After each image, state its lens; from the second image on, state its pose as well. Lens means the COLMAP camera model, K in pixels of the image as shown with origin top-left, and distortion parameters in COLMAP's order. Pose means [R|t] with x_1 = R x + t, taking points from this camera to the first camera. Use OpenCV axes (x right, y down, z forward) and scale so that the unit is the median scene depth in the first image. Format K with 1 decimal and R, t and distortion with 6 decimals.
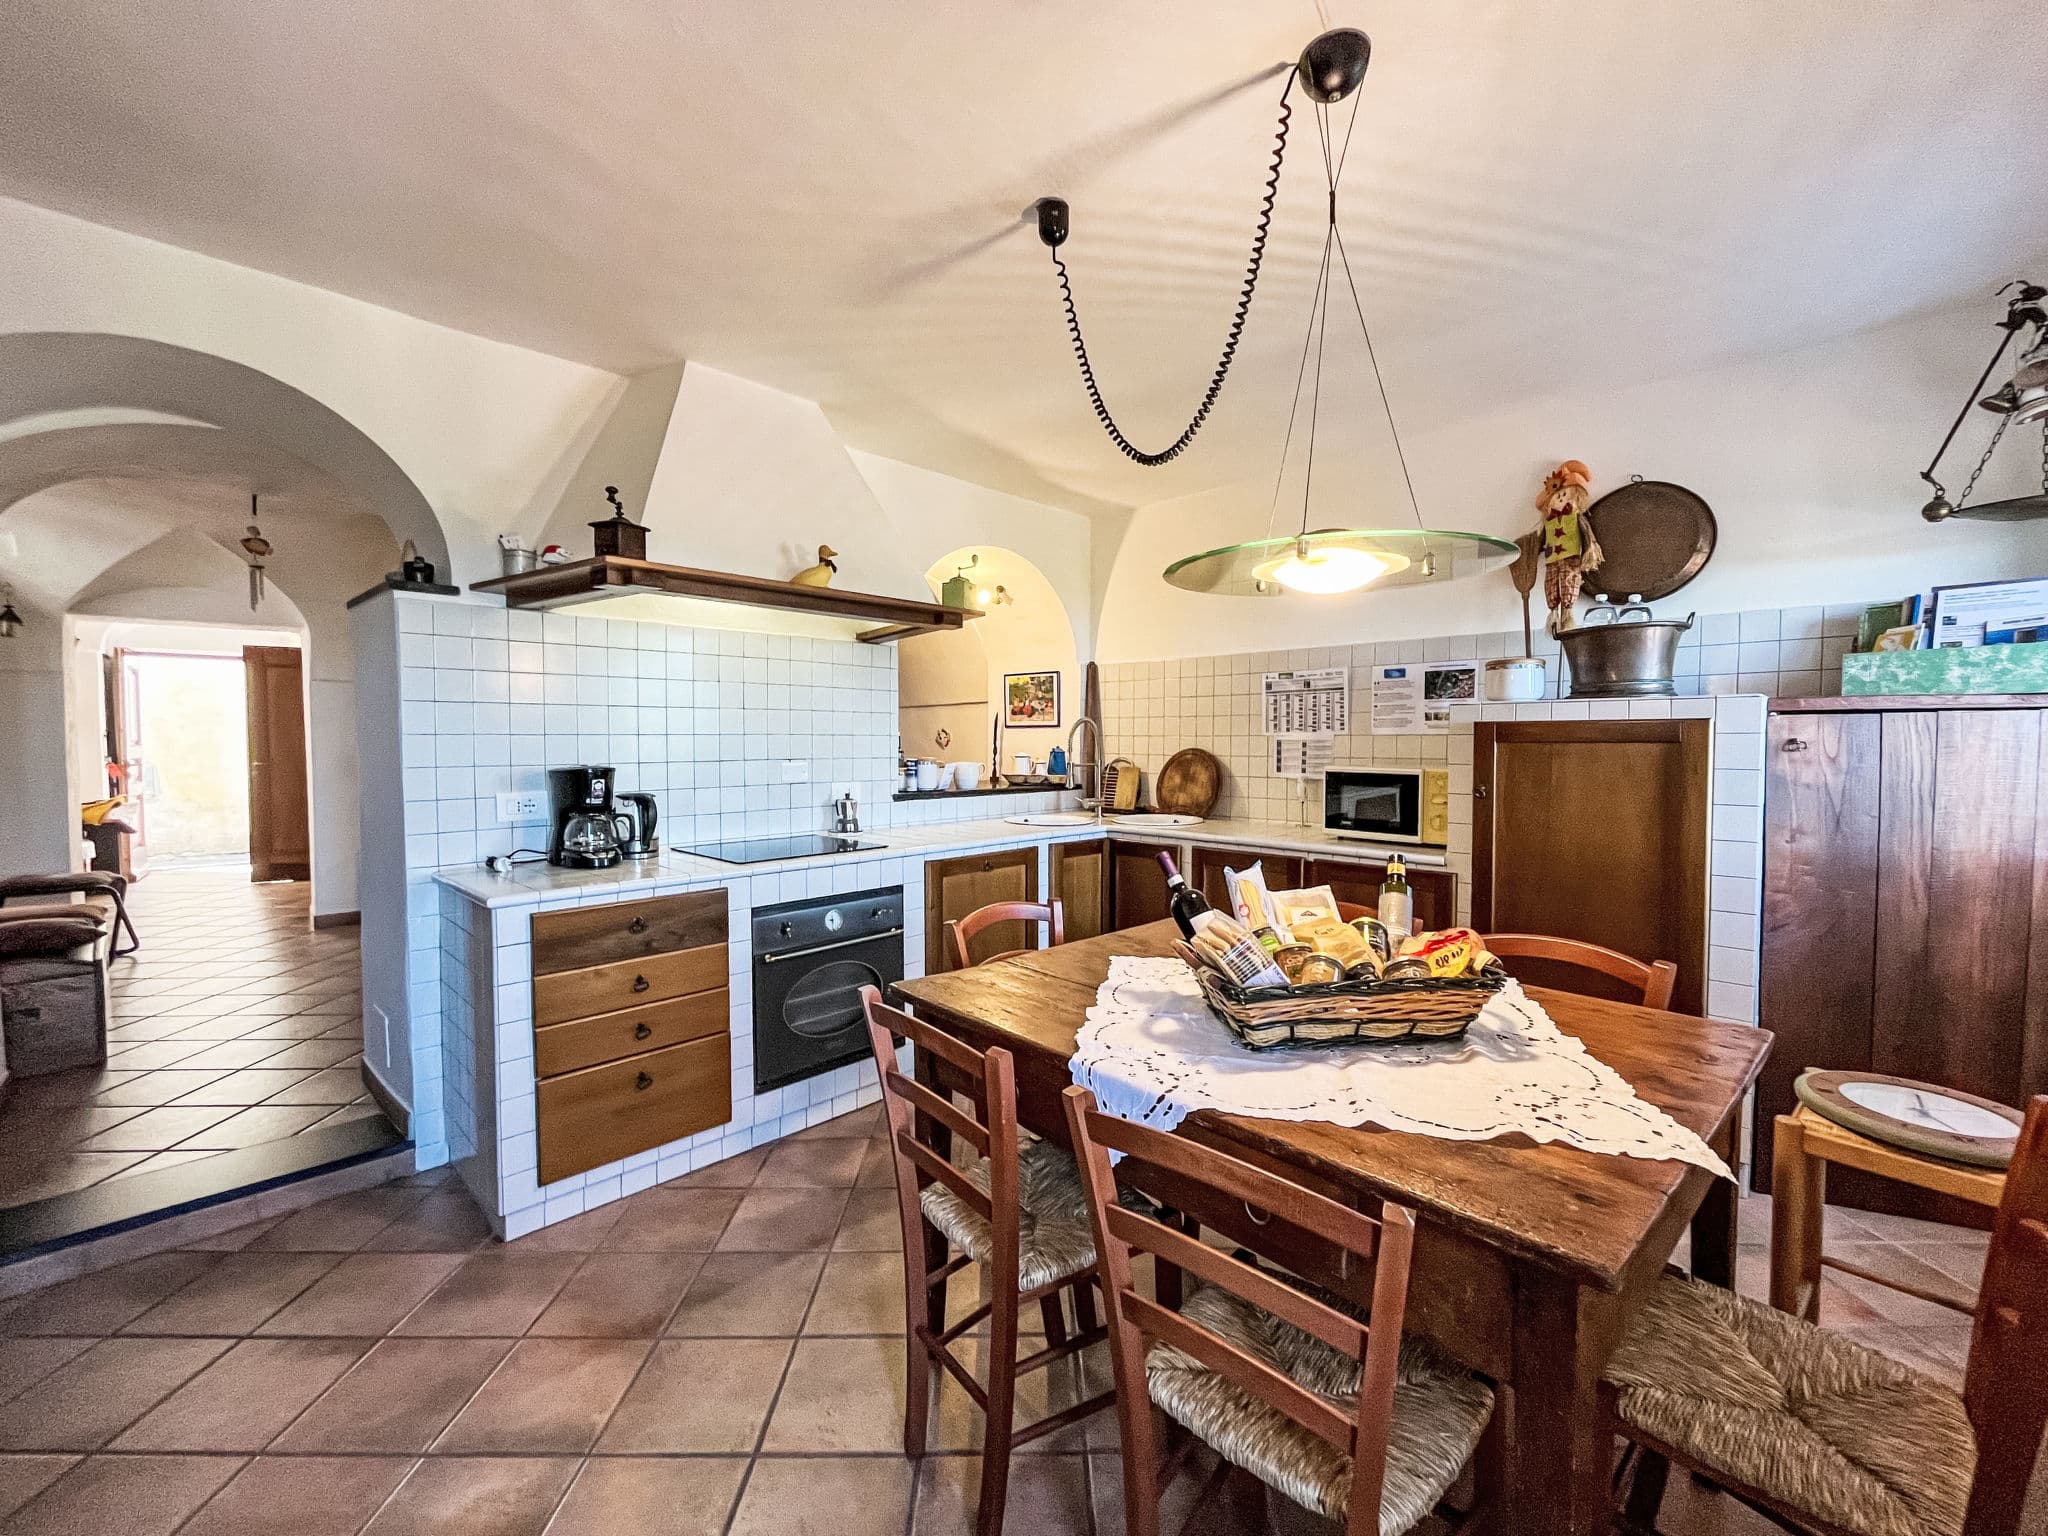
lens RADIAL K [[824.8, 0, 1016.4], [0, 824.8, 768.1], [0, 0, 1]] dist [-0.002131, 0.000353]
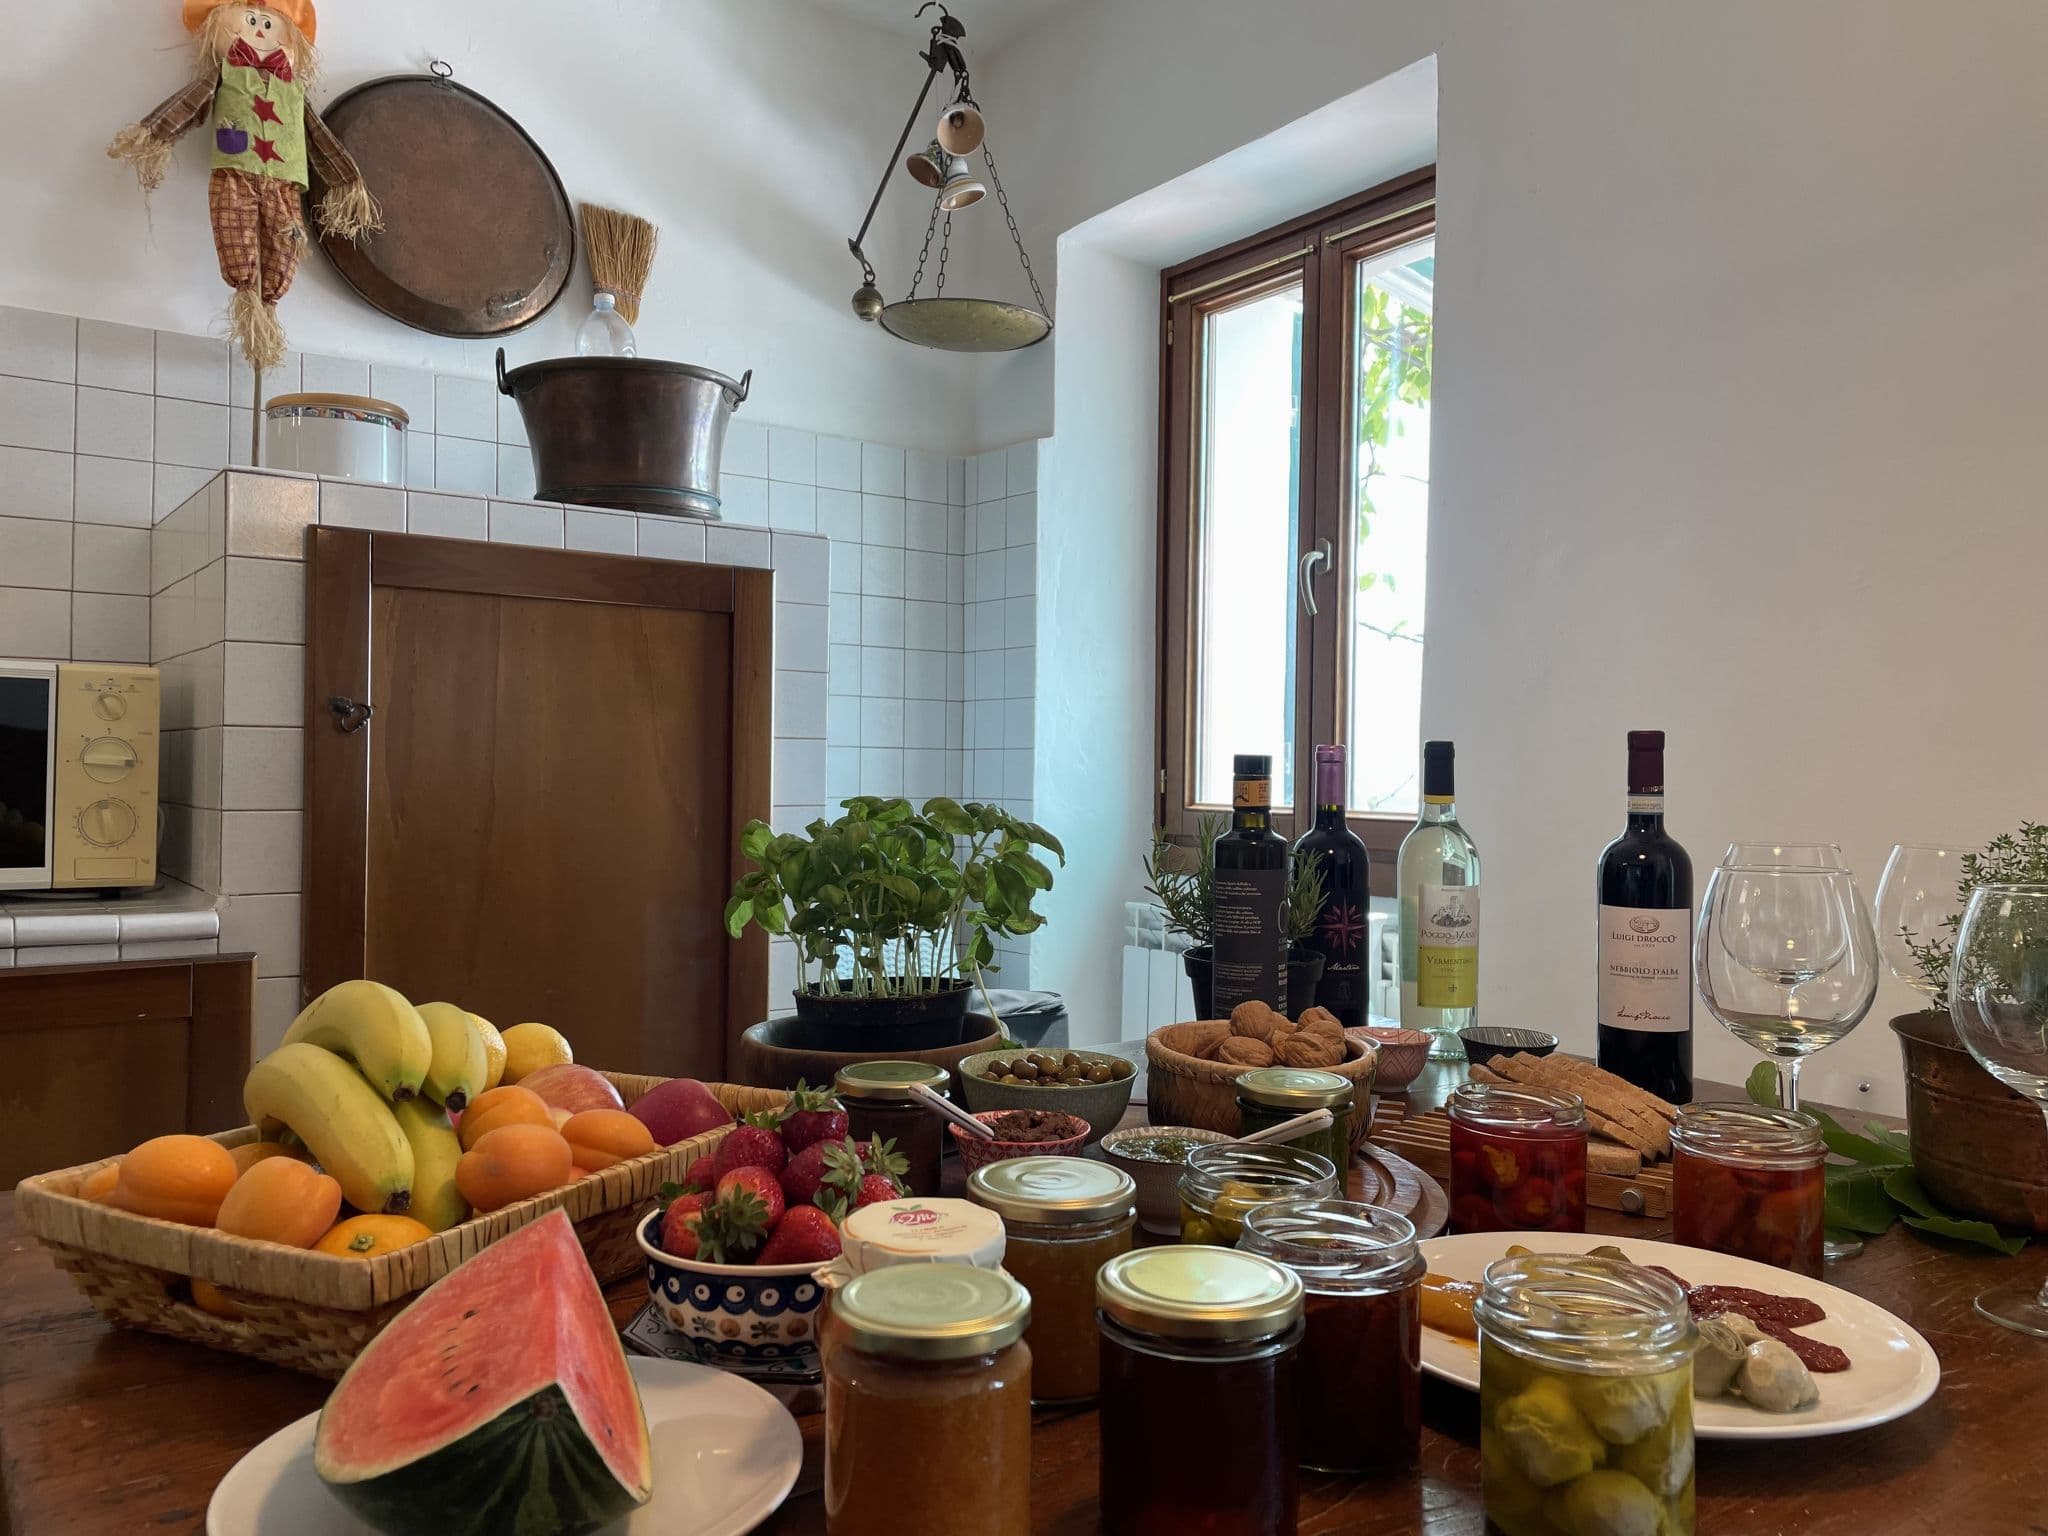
lens RADIAL K [[1538.6, 0, 1035.3], [0, 1538.6, 773.9], [0, 0, 1]] dist [0.051819, -0.030804]
pose [[0.145855, 0.002034, 0.989304, -0.079999], [0.023525, 0.999708, -0.005524, 0.069050], [-0.989026, 0.024079, 0.145764, 0.624076]]
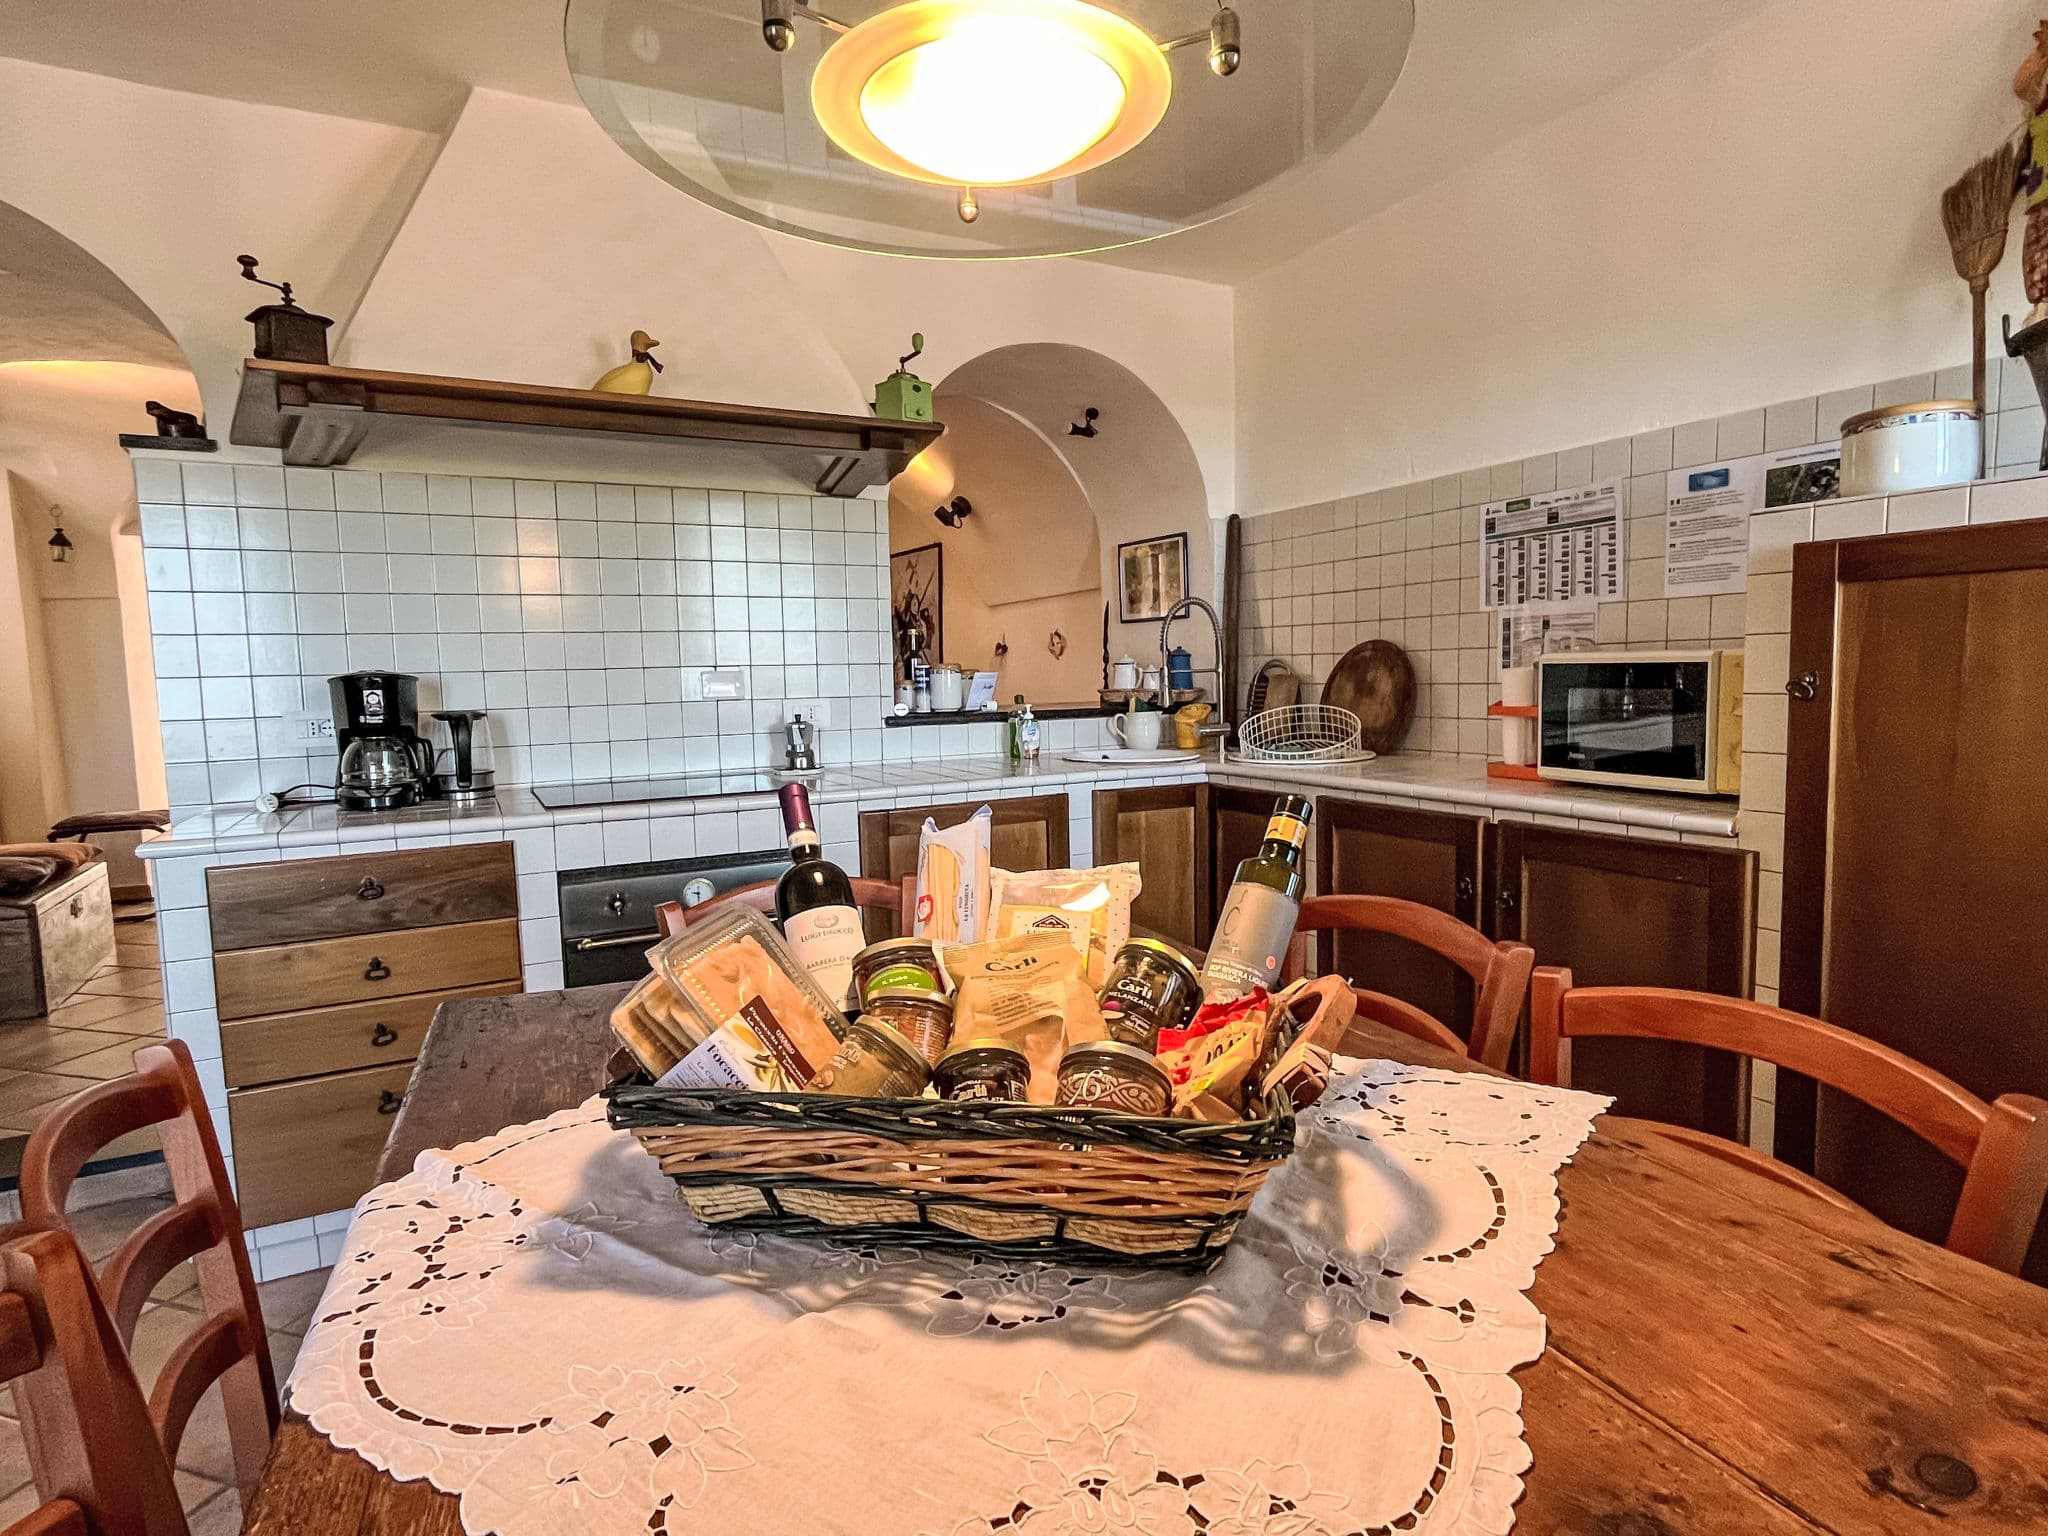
lens RADIAL K [[1052.2, 0, 1011.1], [0, 1052.2, 761.0], [0, 0, 1]] dist [-0.001253, -0.001341]
pose [[0.953585, 0.003195, -0.301107, 0.319852], [0.013214, 0.998536, 0.052444, 0.035410], [0.300833, -0.053989, 0.952147, 0.277980]]
